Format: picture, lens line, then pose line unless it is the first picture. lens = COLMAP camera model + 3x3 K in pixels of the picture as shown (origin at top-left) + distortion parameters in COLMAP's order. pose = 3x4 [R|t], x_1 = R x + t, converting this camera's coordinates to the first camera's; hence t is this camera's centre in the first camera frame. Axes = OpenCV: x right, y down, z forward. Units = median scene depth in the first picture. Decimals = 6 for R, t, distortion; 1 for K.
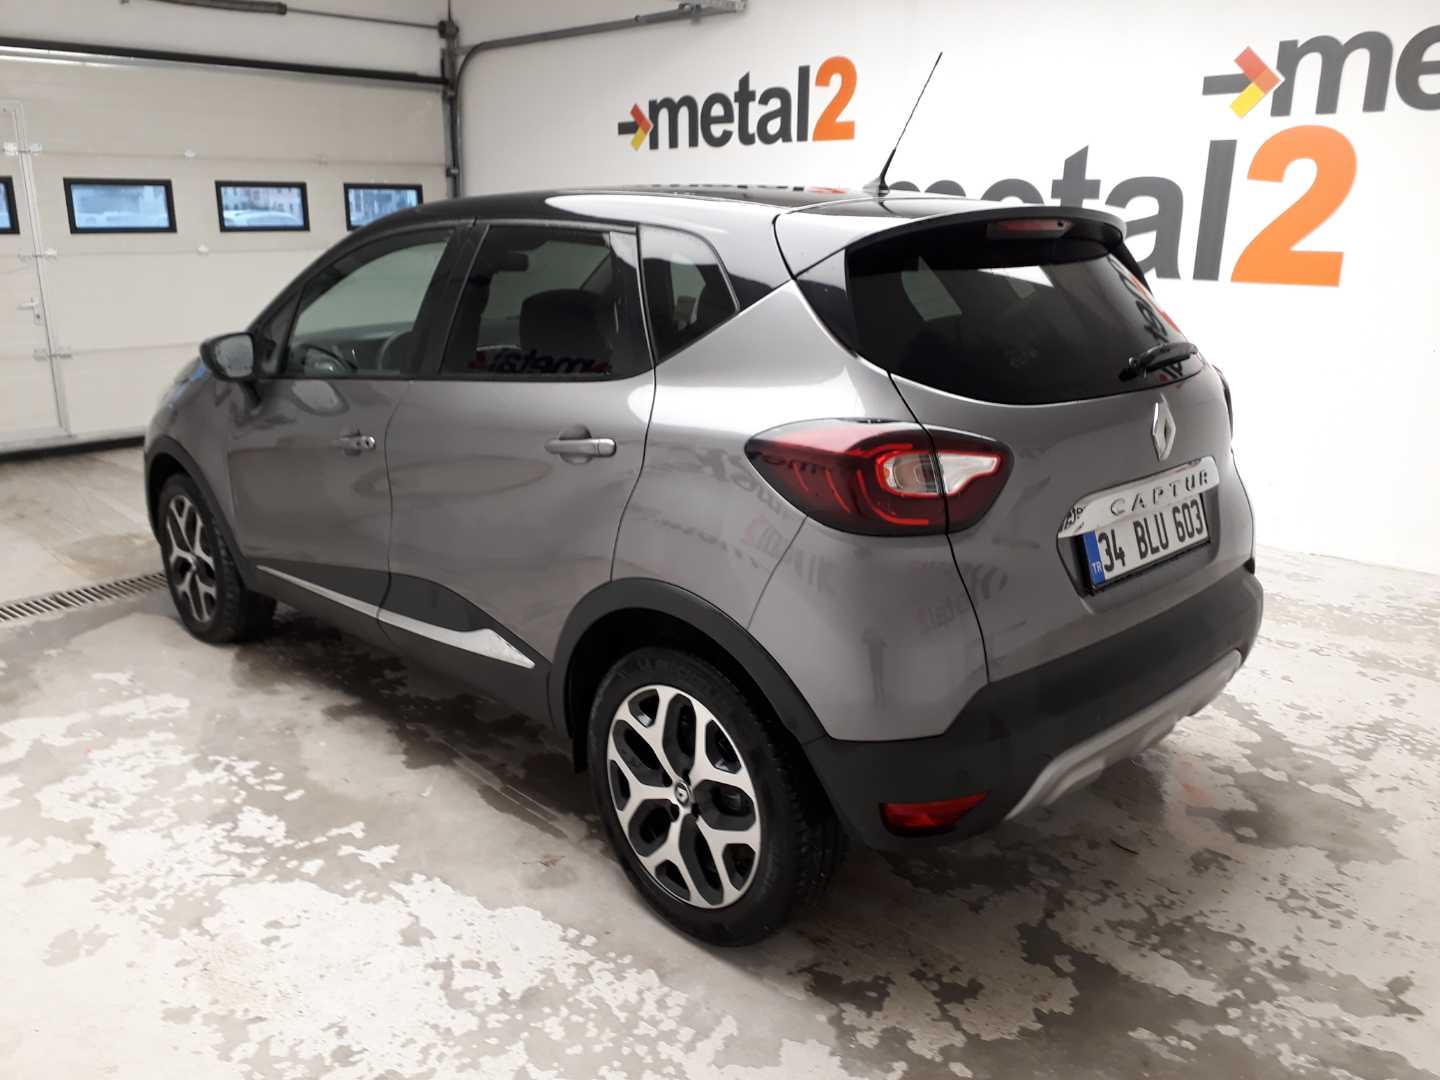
lens RADIAL K [[1149.5, 0, 685.5], [0, 1149.5, 538.7], [0, 0, 1]] dist [0.020646, -0.043282]
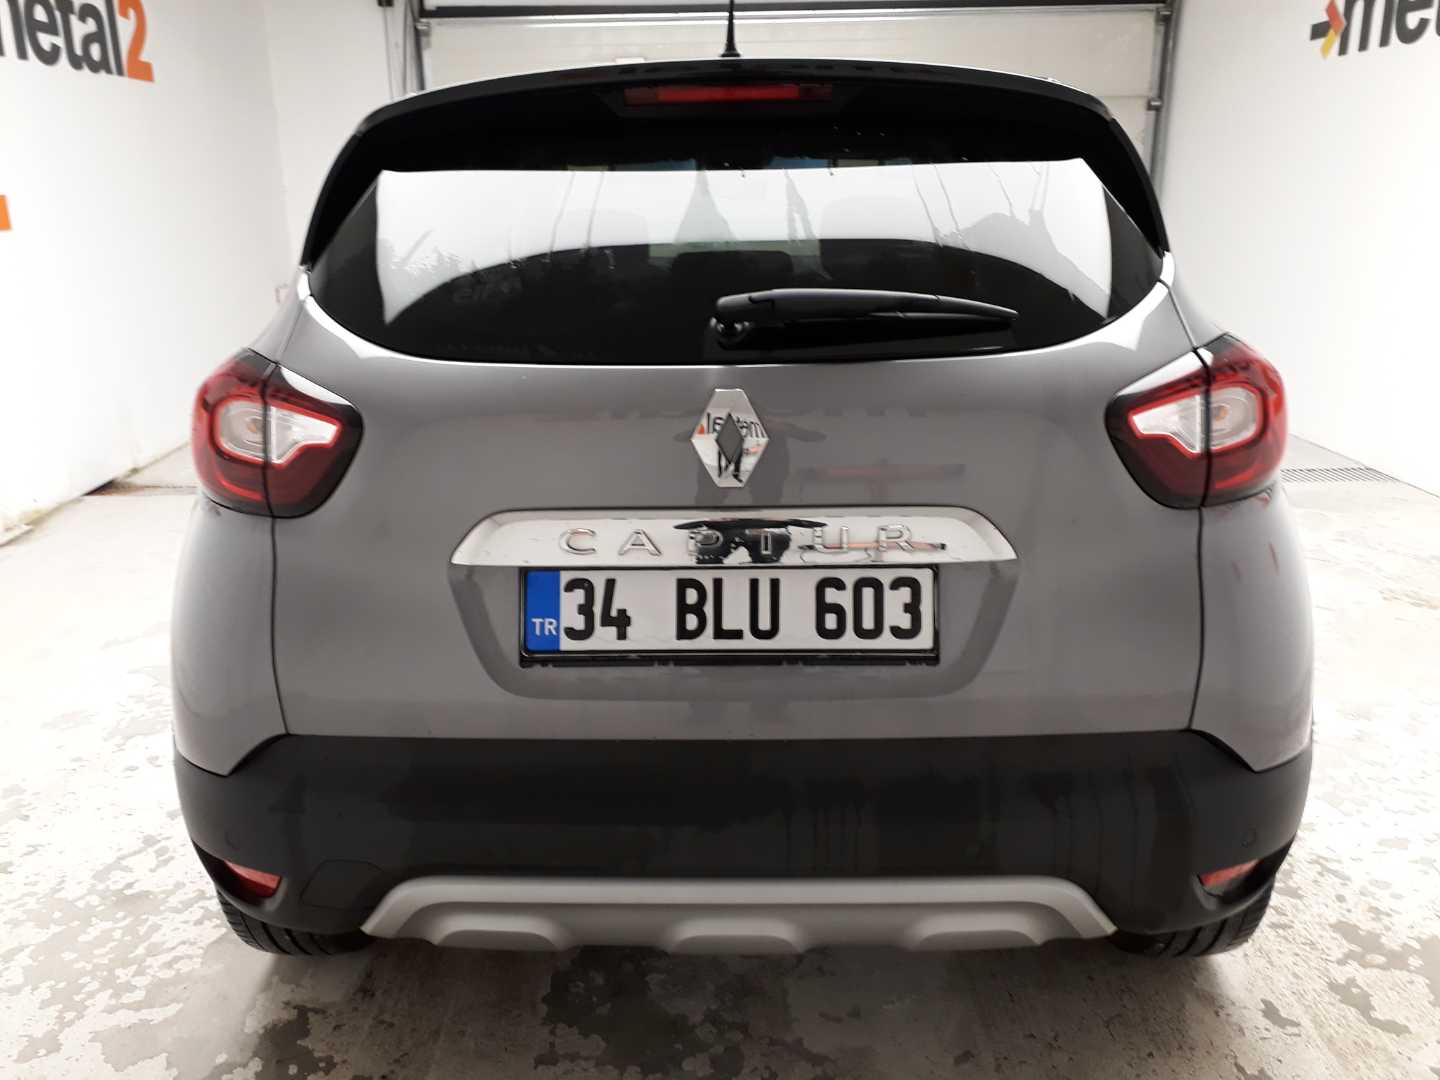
lens RADIAL K [[1149.5, 0, 722.7], [0, 1149.5, 552.7], [0, 0, 1]] dist [0.020646, -0.043282]
pose [[0.702741, 0.200361, -0.682649, 0.808398], [-0.172277, 0.978892, 0.109962, -0.096924], [0.690272, 0.040330, 0.722425, 0.573090]]
